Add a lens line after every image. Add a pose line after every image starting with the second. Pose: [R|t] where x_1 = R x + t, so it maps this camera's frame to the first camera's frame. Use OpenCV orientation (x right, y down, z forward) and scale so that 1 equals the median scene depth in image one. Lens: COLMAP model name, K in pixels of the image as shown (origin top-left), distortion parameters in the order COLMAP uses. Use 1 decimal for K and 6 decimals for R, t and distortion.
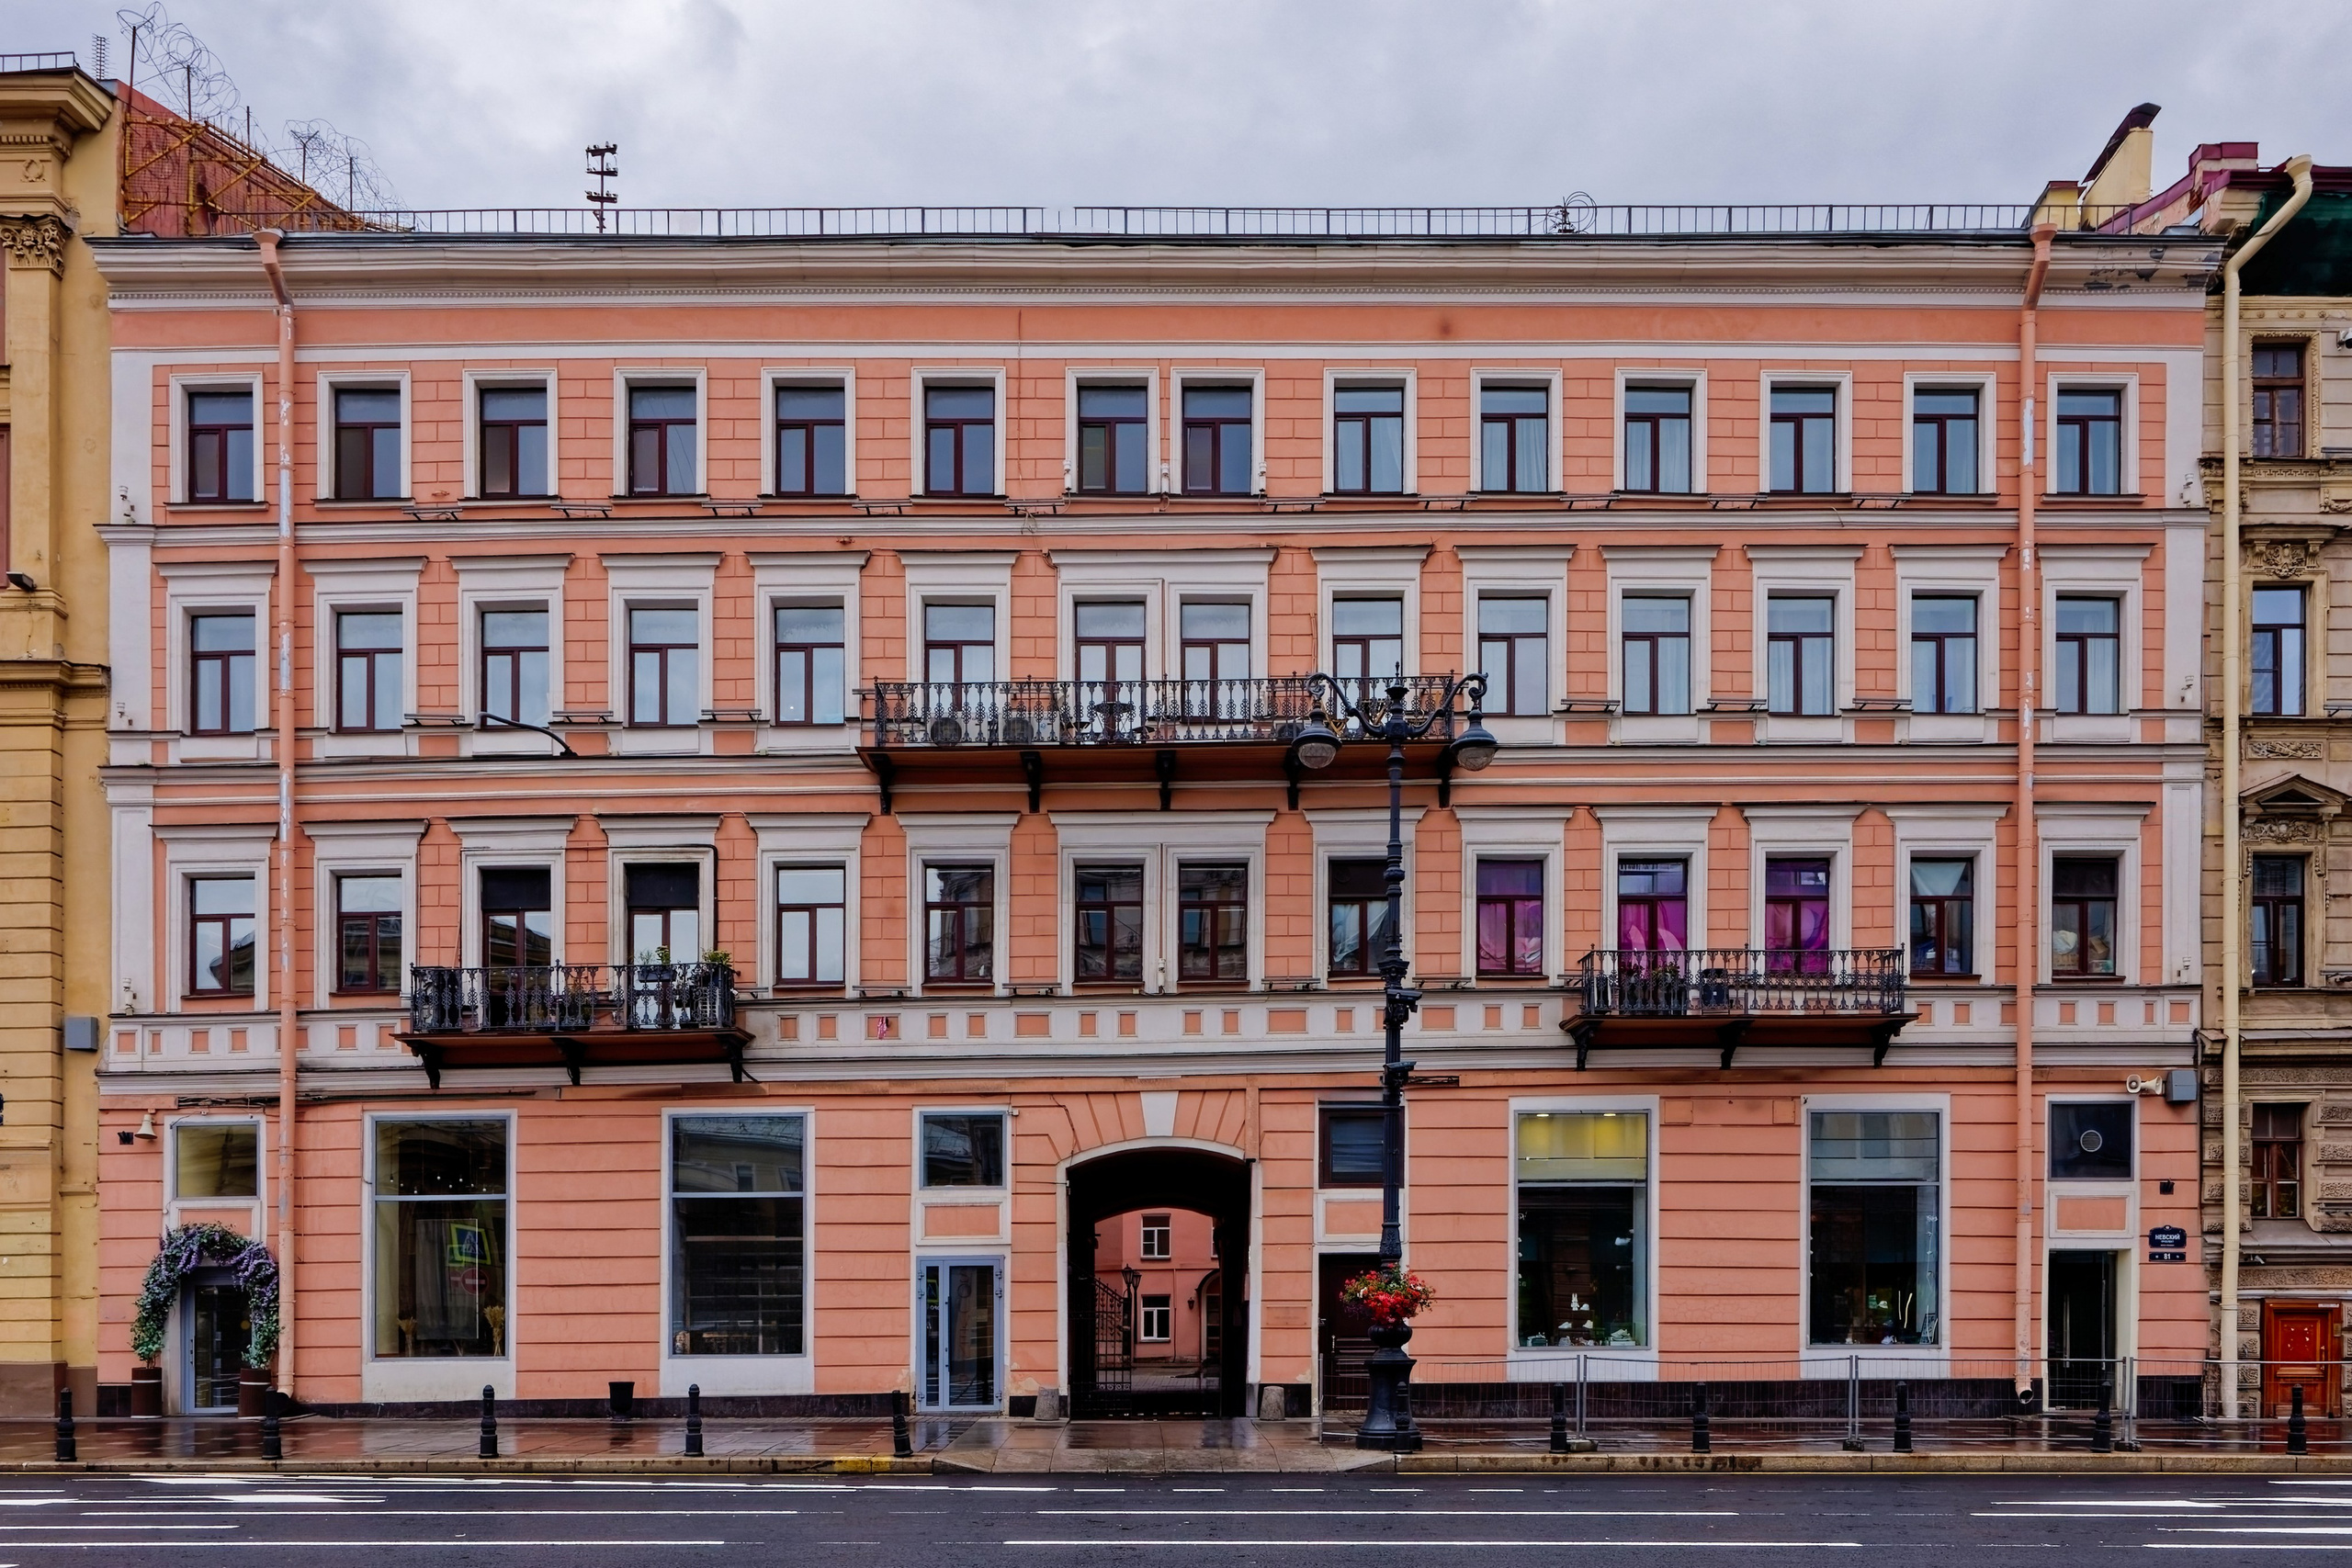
lens RADIAL K [[1970.2, 0, 1176.0], [0, 1970.2, 1082.2], [0, 0, 1]] dist [-0.005436, -0.005720]
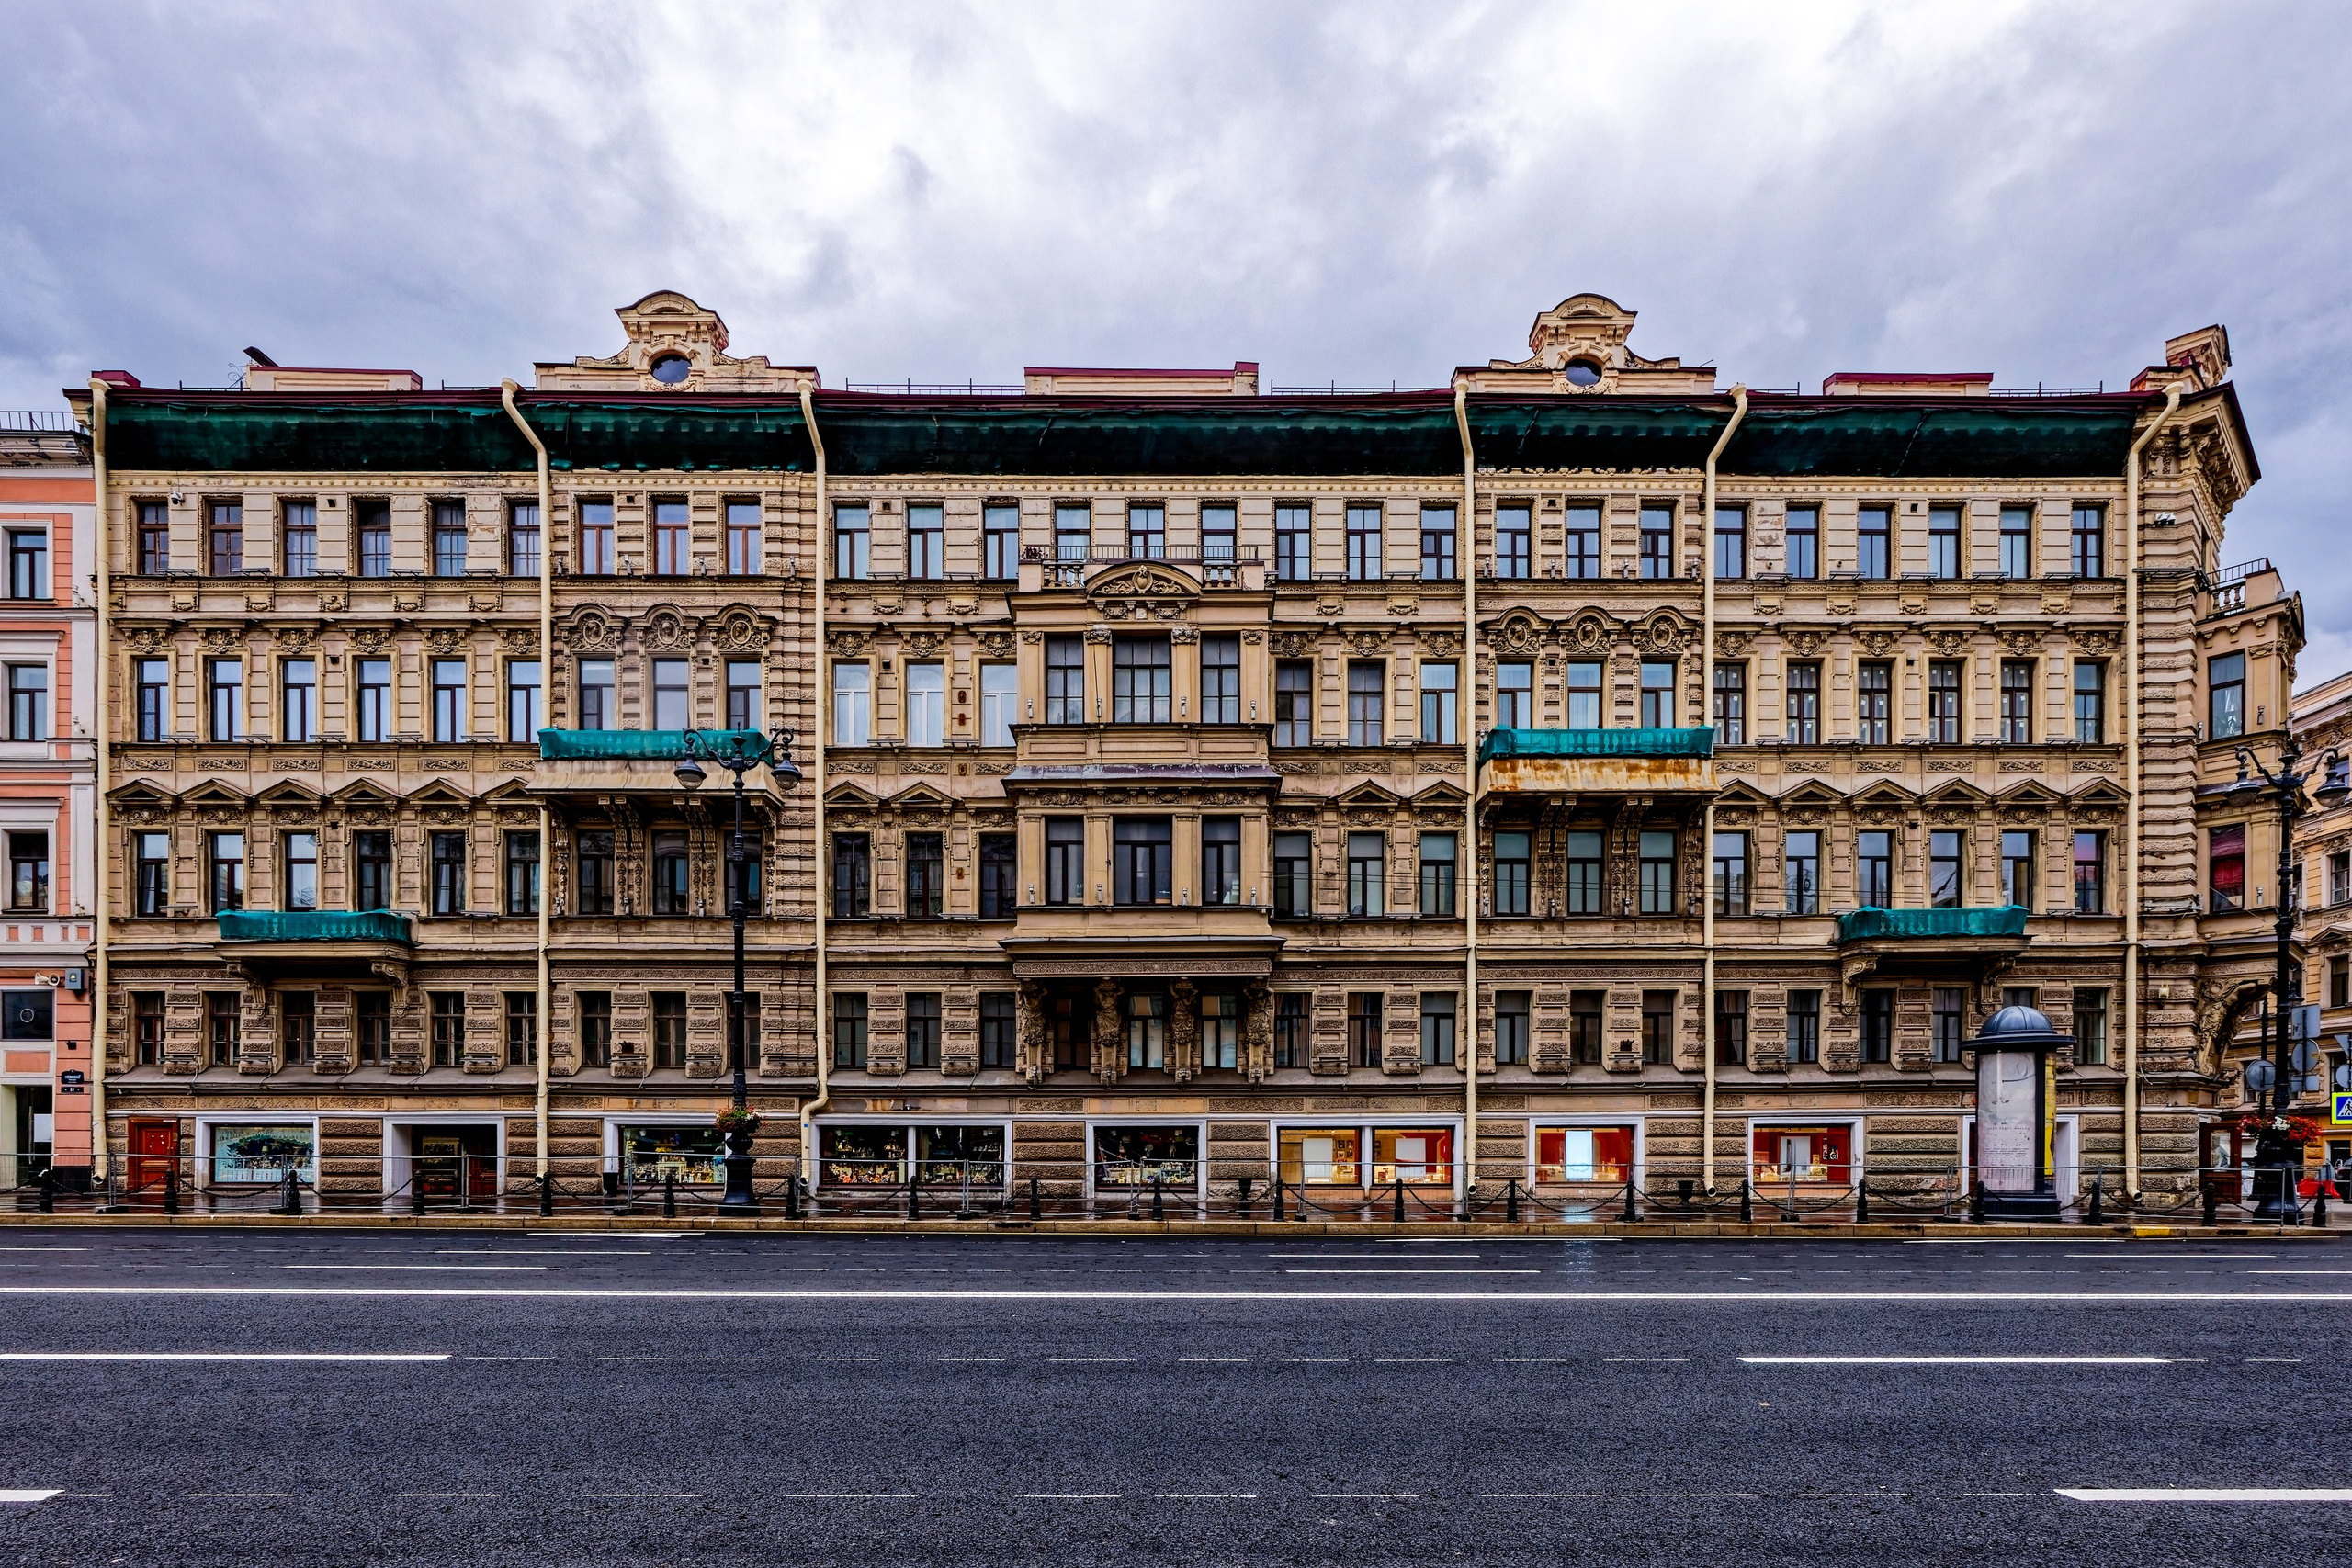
lens RADIAL K [[1274.5, 0, 1175.7], [0, 1274.5, 994.0], [0, 0, 1]] dist [0.004165, -0.001476]
pose [[0.999073, 0.001893, 0.042996, 1.330296], [-0.002507, 0.999896, 0.014235, -0.003815], [-0.042965, -0.014330, 0.998974, -0.049228]]
